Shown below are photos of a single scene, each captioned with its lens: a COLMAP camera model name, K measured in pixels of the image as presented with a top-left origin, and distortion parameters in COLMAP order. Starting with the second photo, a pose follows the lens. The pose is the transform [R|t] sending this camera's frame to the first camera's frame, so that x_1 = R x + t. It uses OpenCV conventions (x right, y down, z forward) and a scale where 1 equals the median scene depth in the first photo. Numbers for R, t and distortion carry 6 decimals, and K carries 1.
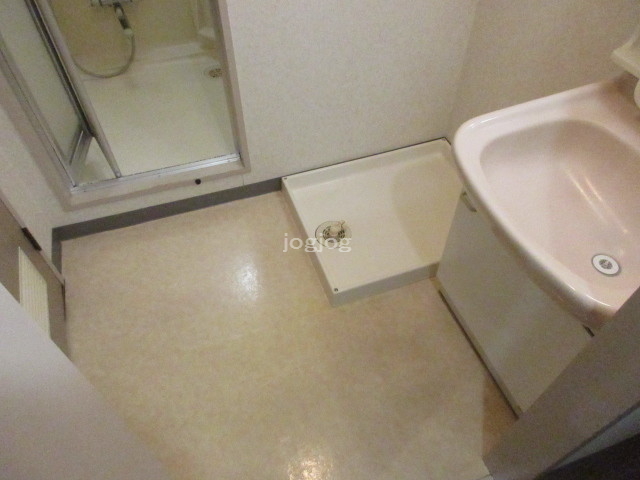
lens RADIAL K [[477.1, 0, 320.0], [0, 477.1, 240.0], [0, 0, 1]] dist [0.007892, -0.001679]
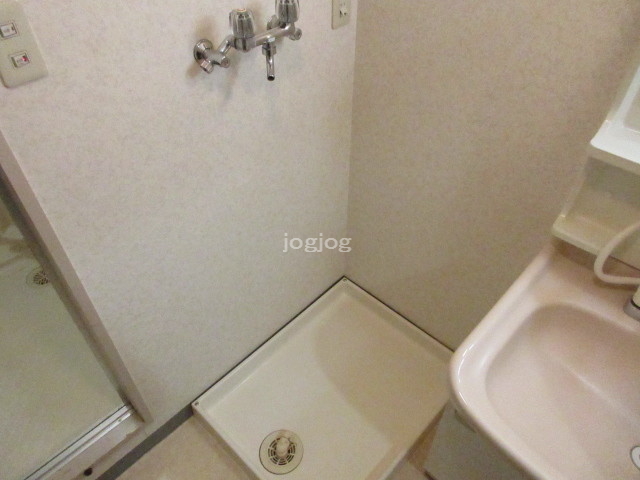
lens RADIAL K [[477.1, 0, 320.0], [0, 477.1, 240.0], [0, 0, 1]] dist [0.007892, -0.001679]
pose [[0.891746, -0.311892, 0.327891, -0.066784], [0.342160, 0.938894, -0.037473, -0.294301], [-0.296167, 0.145608, 0.943972, 0.152321]]
